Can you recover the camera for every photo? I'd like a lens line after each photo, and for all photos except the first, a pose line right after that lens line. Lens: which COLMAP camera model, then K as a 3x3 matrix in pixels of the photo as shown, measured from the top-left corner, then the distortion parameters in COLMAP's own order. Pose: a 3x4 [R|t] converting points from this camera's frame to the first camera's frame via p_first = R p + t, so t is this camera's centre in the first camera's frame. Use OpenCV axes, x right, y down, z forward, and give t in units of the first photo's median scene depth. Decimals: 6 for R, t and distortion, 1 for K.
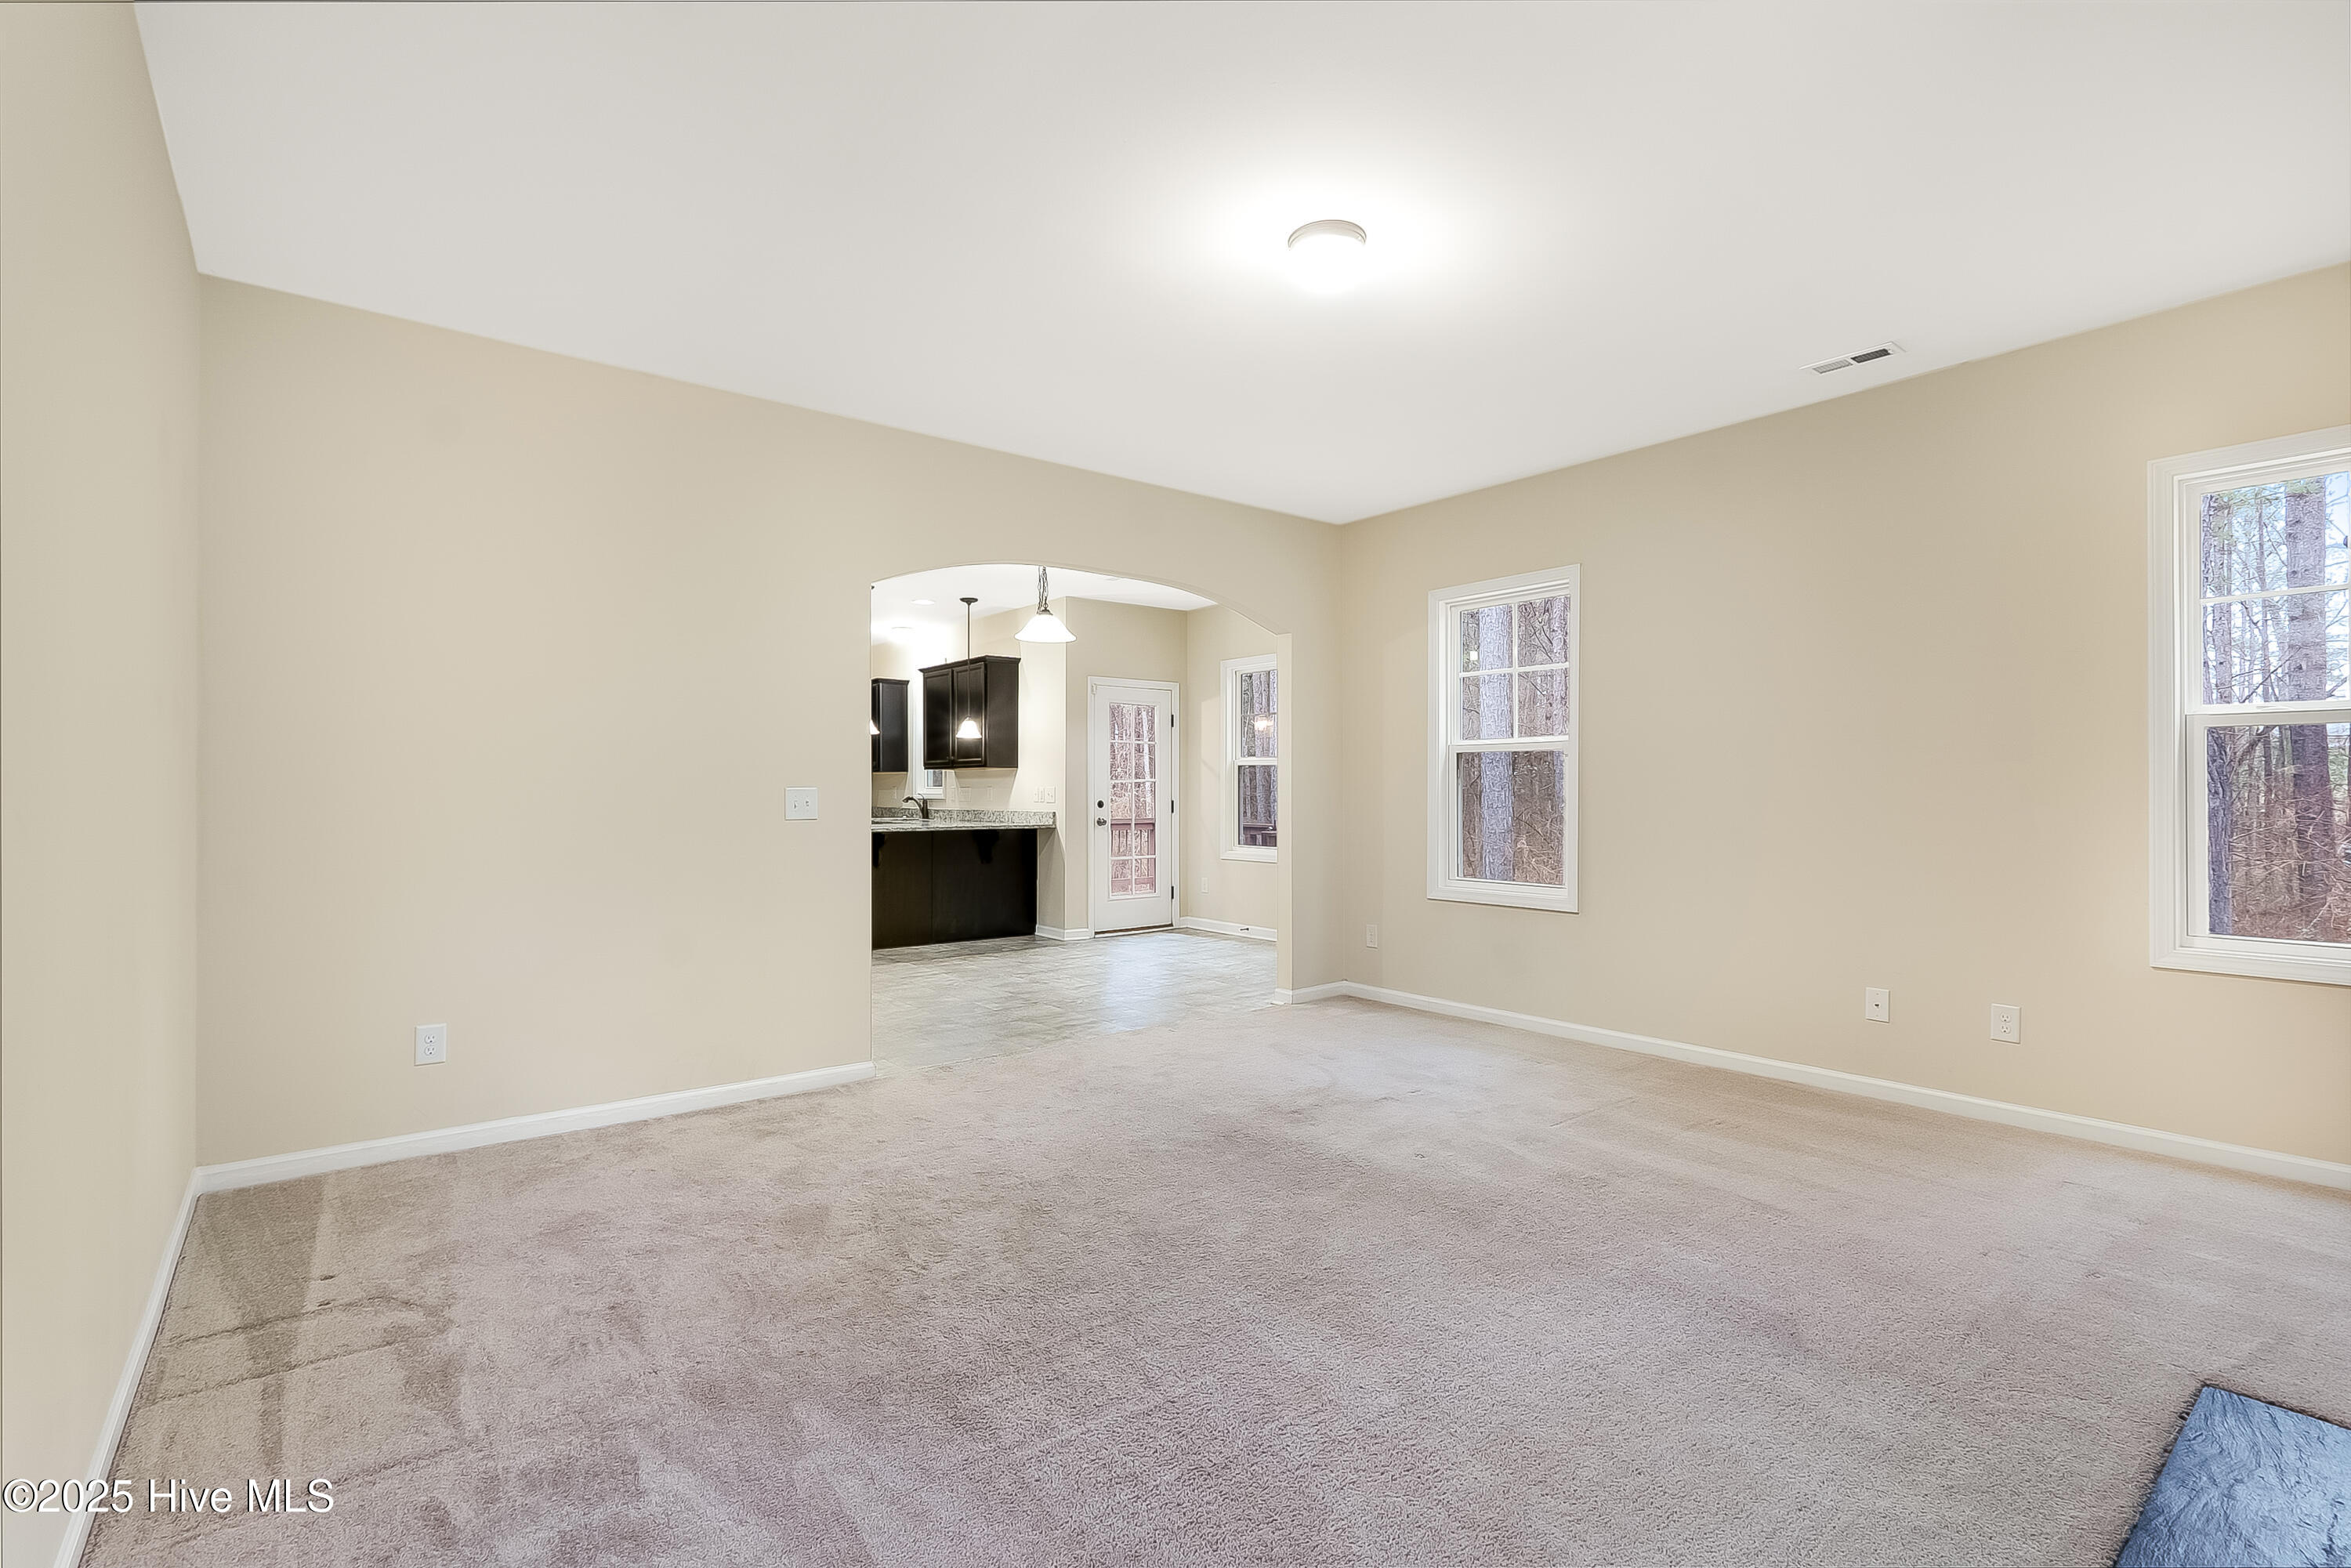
lens RADIAL K [[1069.5, 0, 1138.9], [0, 1069.5, 786.1], [0, 0, 1]] dist [-0.008287, 0.000729]
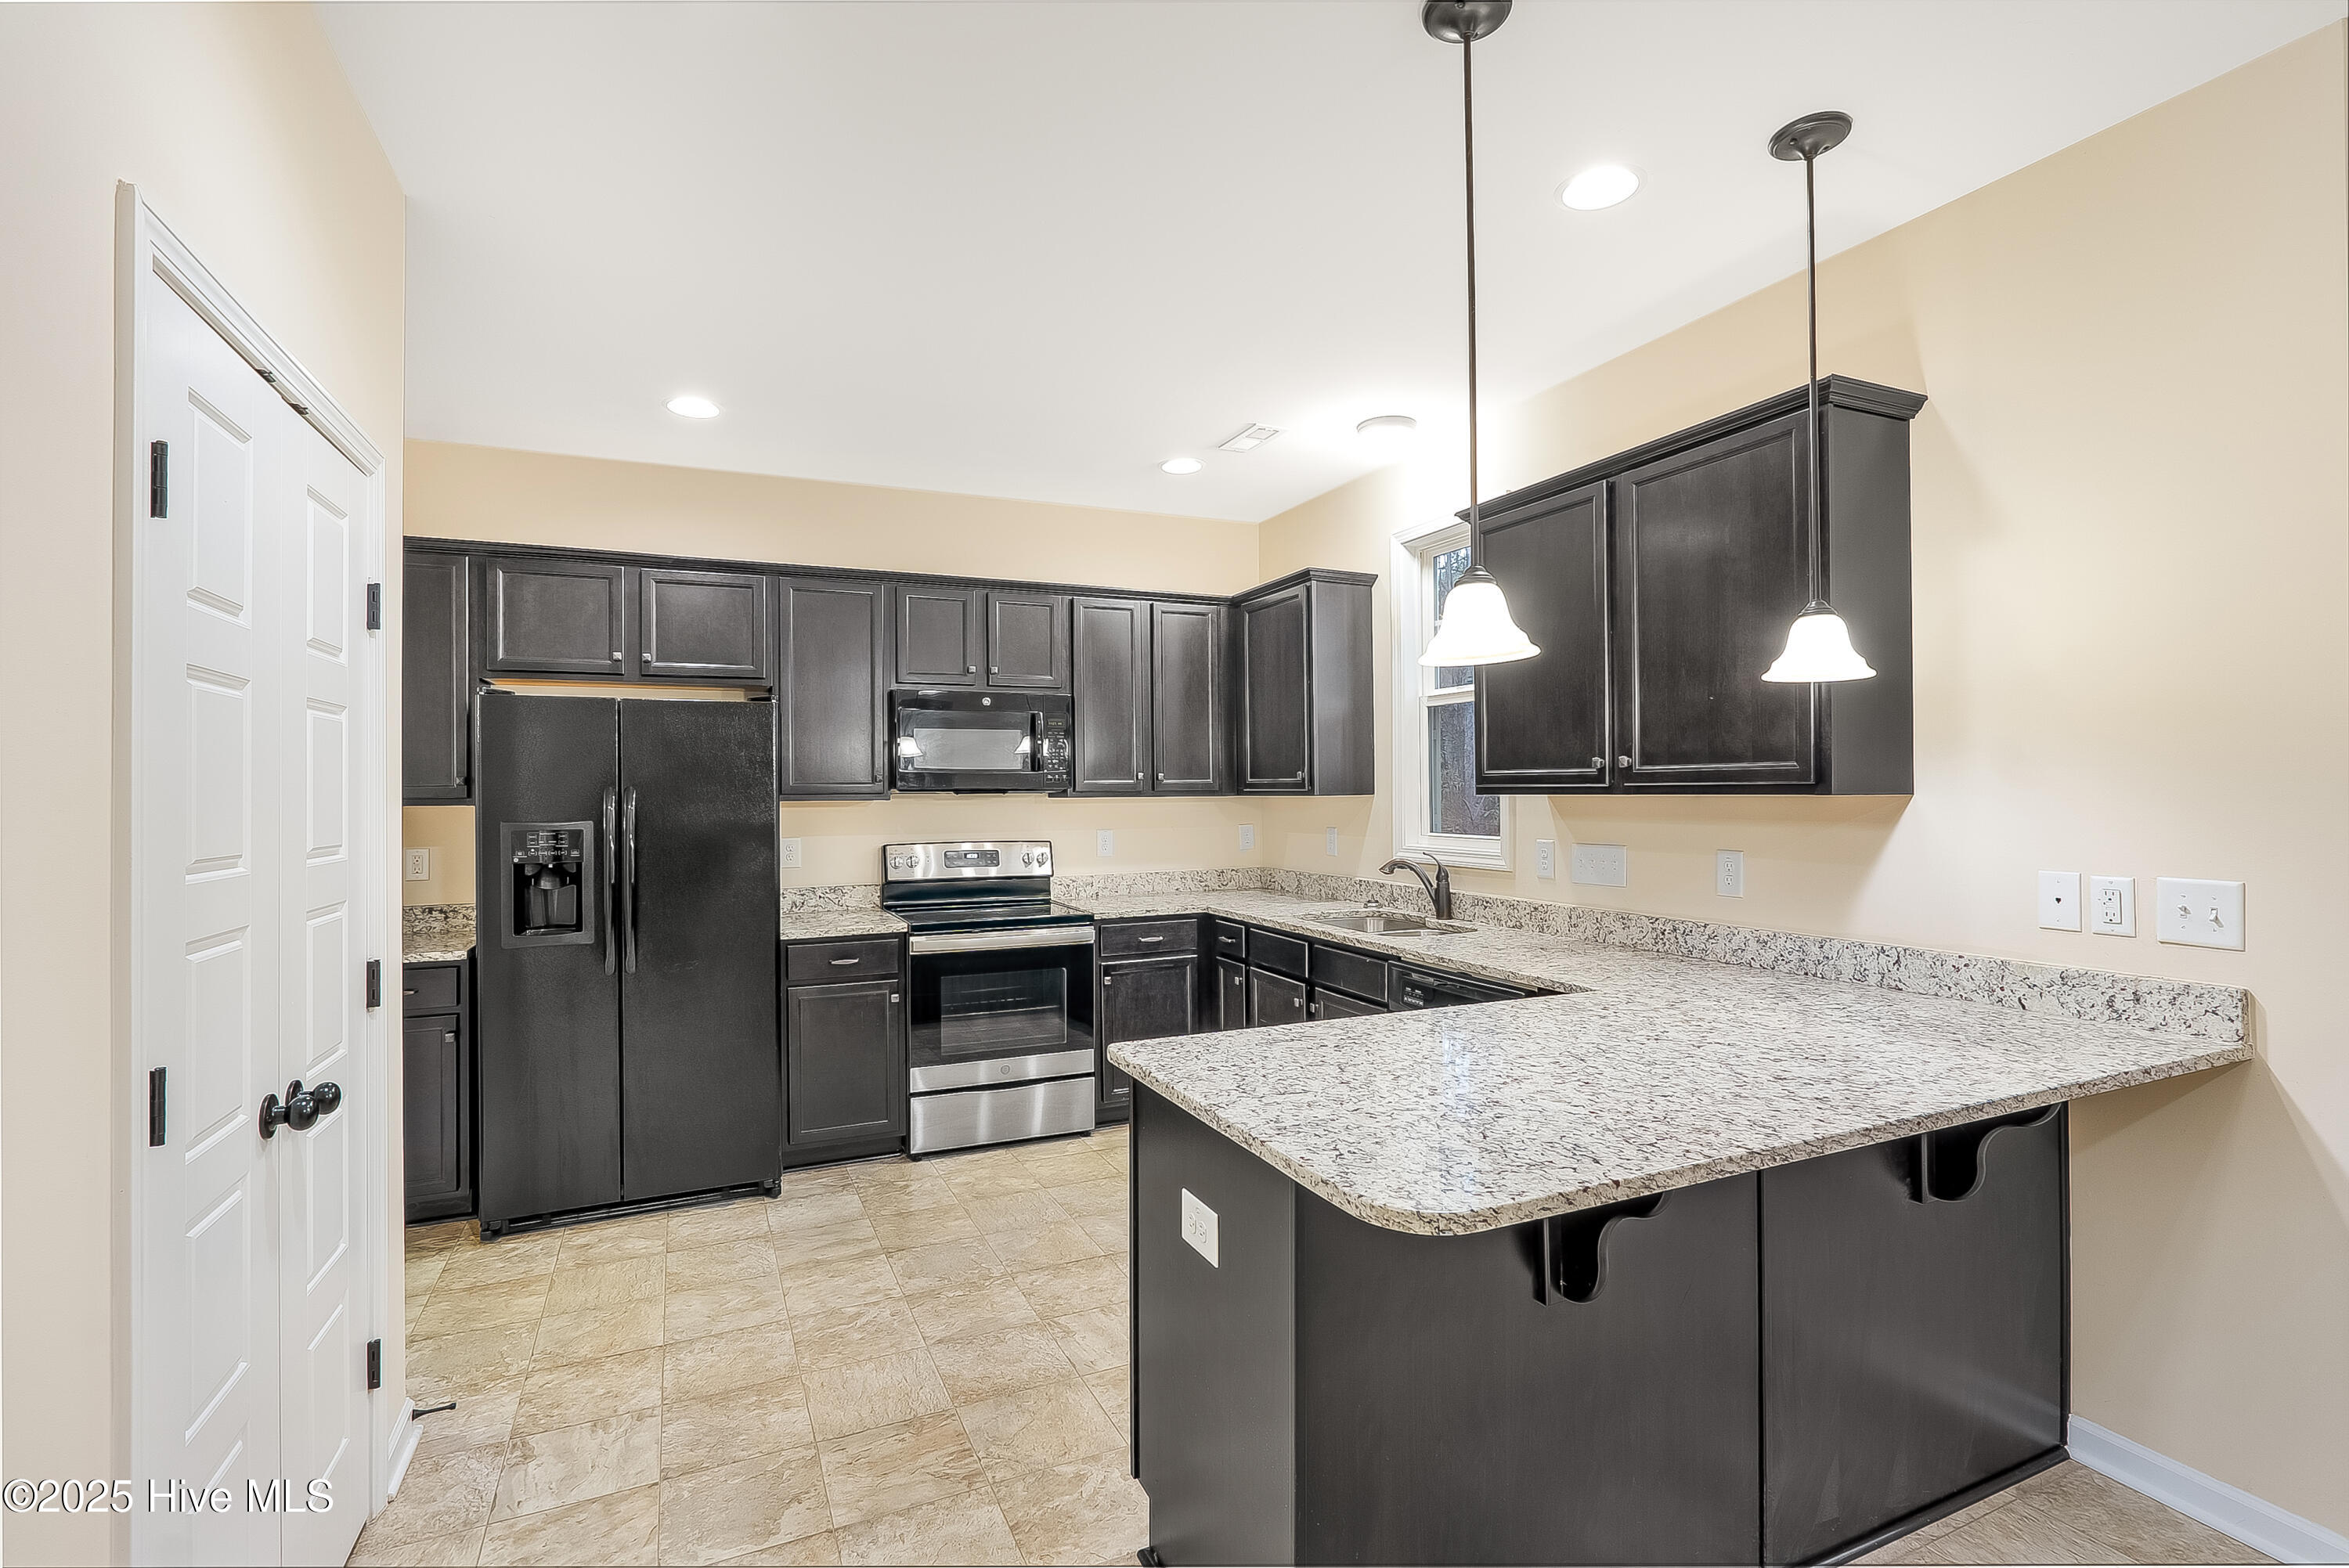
lens RADIAL K [[1071.4, 0, 1174.2], [0, 1071.4, 779.9], [0, 0, 1]] dist [-0.011801, -0.000405]
pose [[0.972255, -0.007795, -0.233795, -0.229665], [0.006363, 0.999956, -0.006878, -0.019881], [0.233838, 0.005199, 0.972262, 0.676873]]
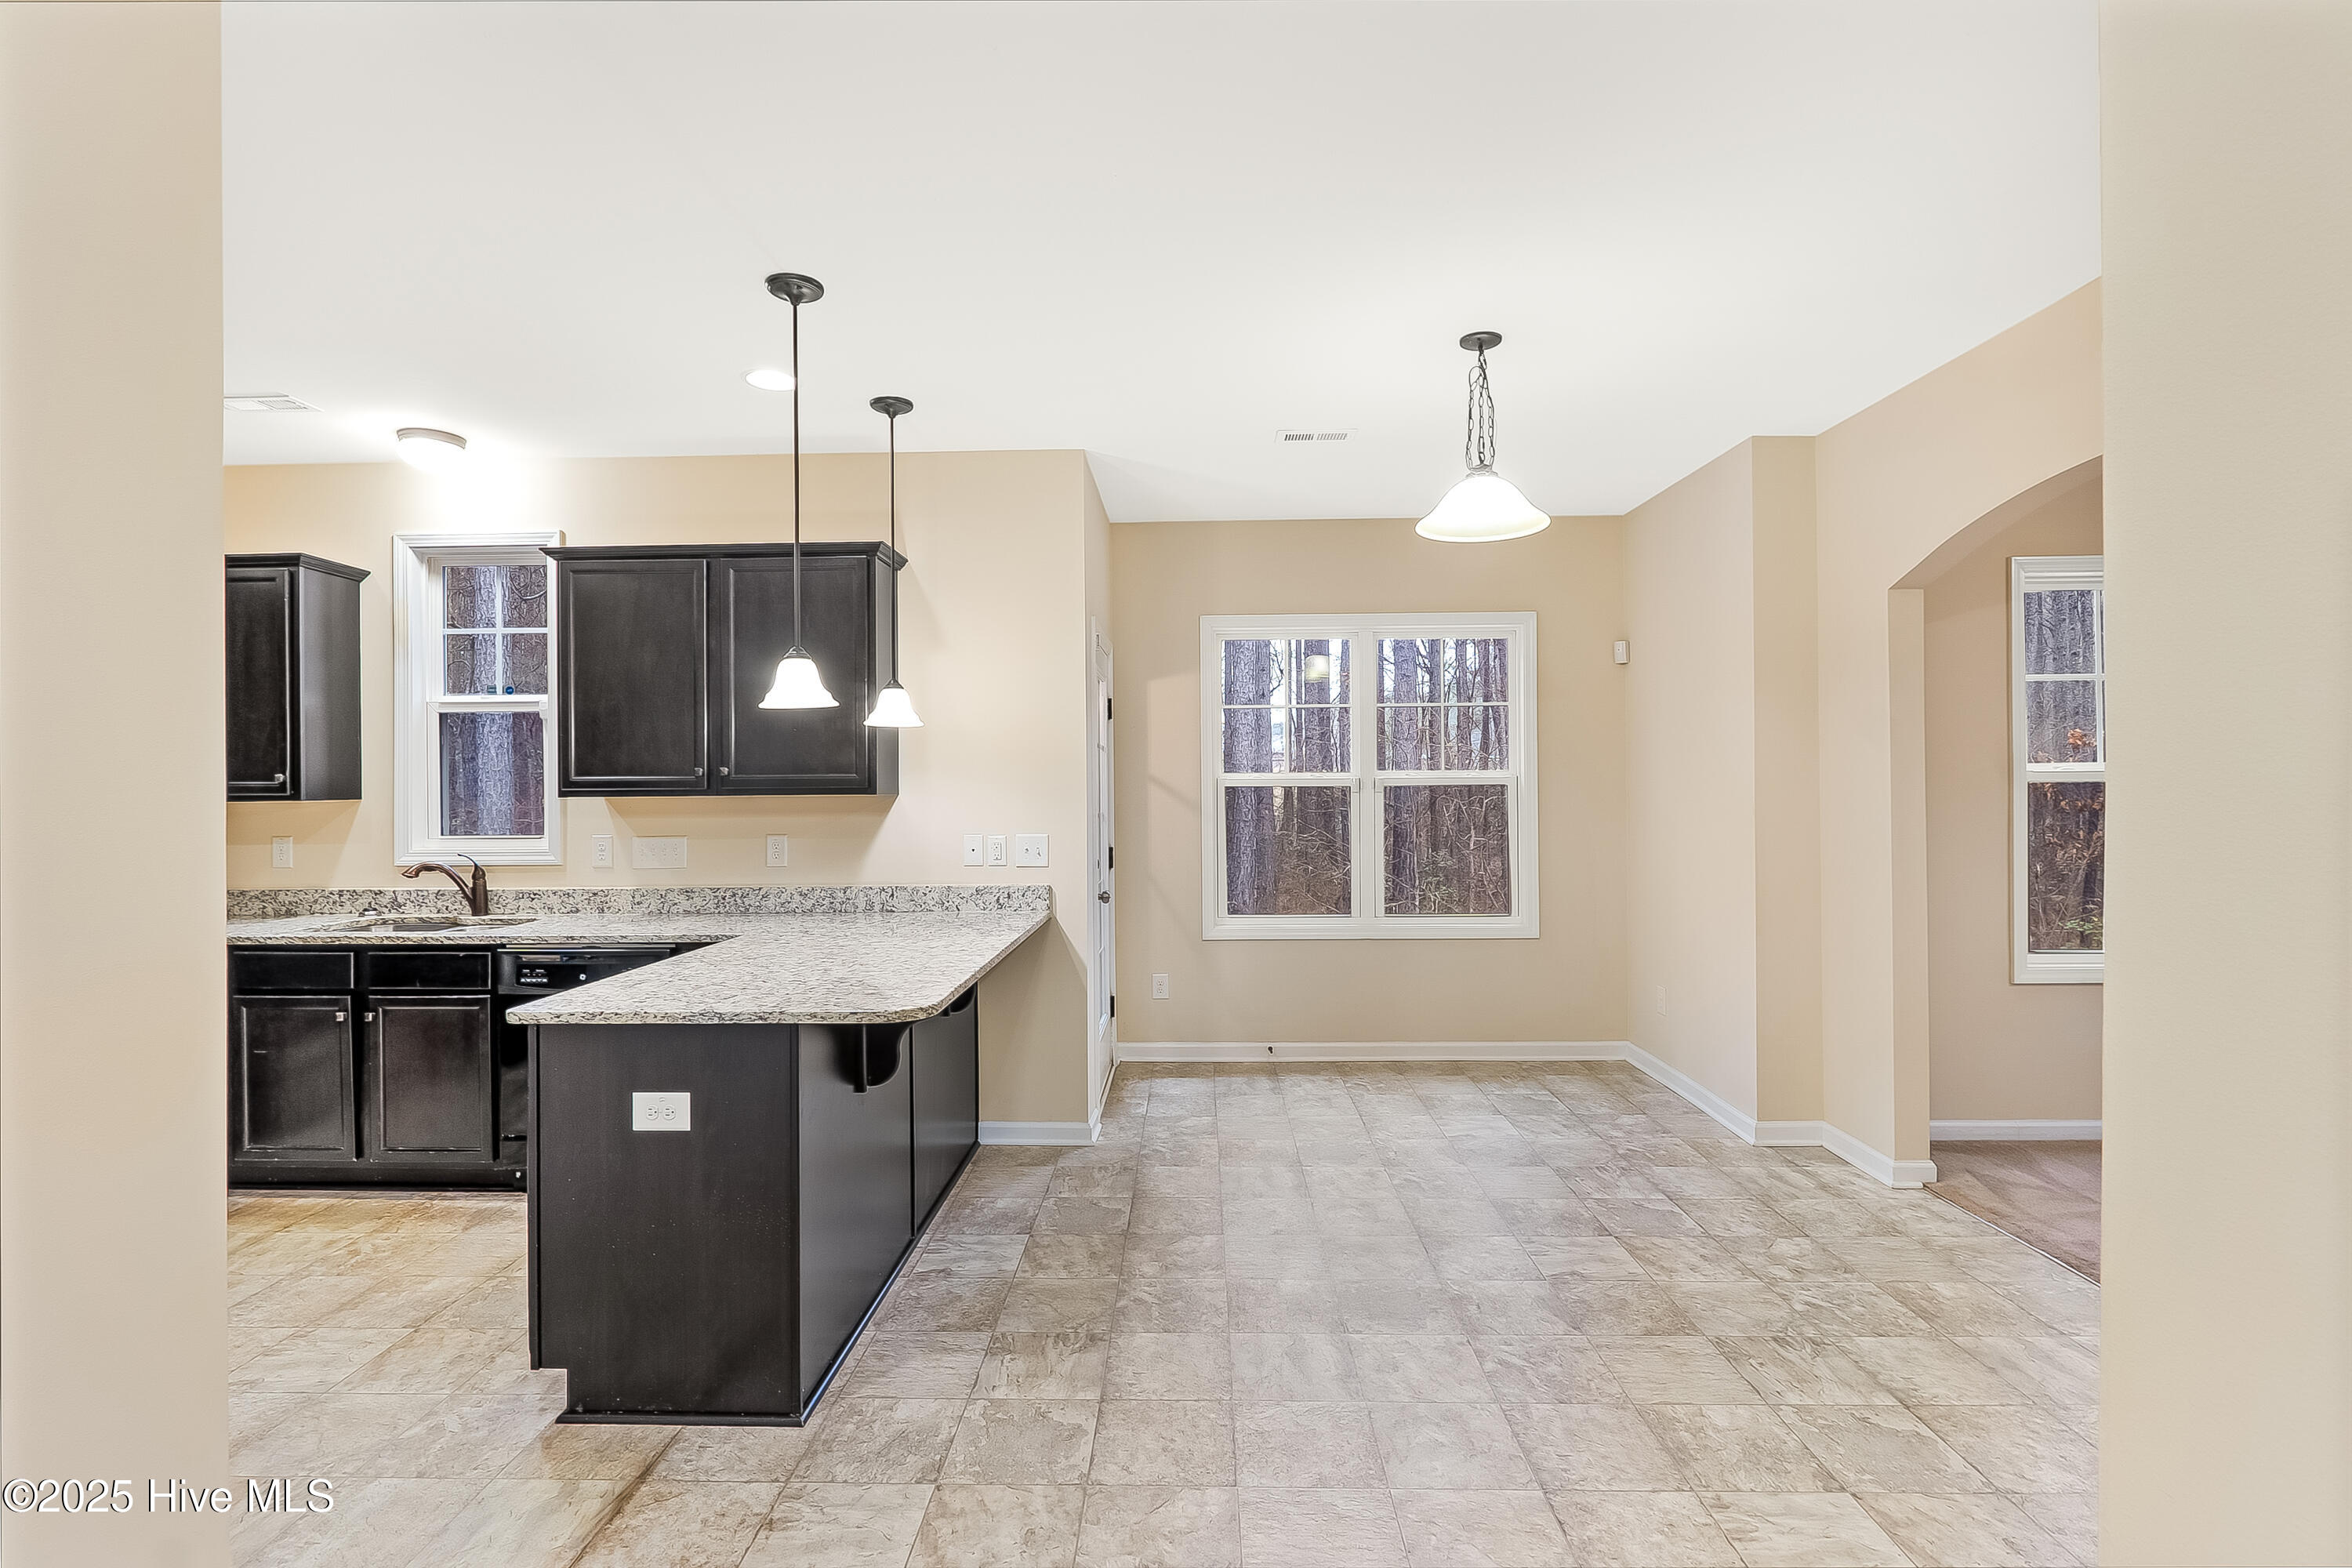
lens RADIAL K [[1072.8, 0, 1175.7], [0, 1072.8, 779.9], [0, 0, 1]] dist [-0.011801, -0.000405]
pose [[0.629657, 0.001945, 0.776871, -0.395698], [0.005817, 0.999957, -0.007218, -0.019025], [-0.776852, 0.009064, 0.629618, 0.602209]]
